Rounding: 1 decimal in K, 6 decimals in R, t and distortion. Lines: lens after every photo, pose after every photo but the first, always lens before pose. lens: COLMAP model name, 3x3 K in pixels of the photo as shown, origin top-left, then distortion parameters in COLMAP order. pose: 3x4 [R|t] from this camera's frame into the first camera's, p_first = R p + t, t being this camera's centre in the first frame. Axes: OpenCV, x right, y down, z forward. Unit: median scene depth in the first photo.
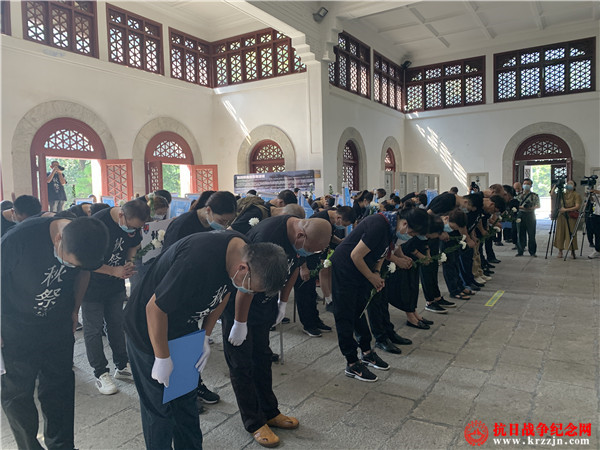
lens RADIAL K [[450.5, 0, 300.9], [0, 450.5, 220.3], [0, 0, 1]] dist [0.031638, -0.050006]
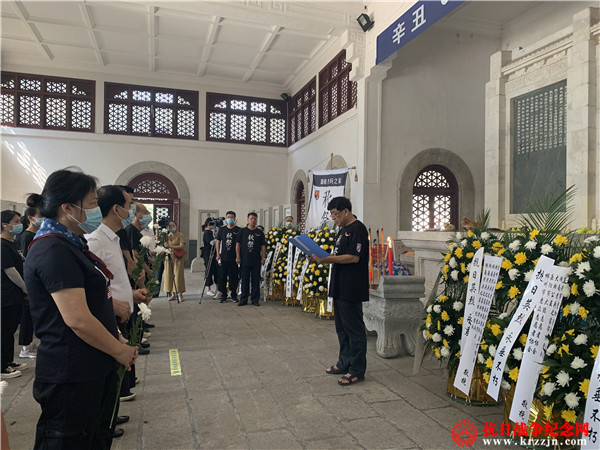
lens RADIAL K [[453.8, 0, 300.0], [0, 453.8, 225.0], [0, 0, 1]] dist [0.040676, -0.054205]
pose [[0.646658, 0.037707, 0.761847, -0.021578], [0.015928, 0.997892, -0.062909, -0.006316], [-0.762613, 0.052816, 0.644695, 0.102960]]
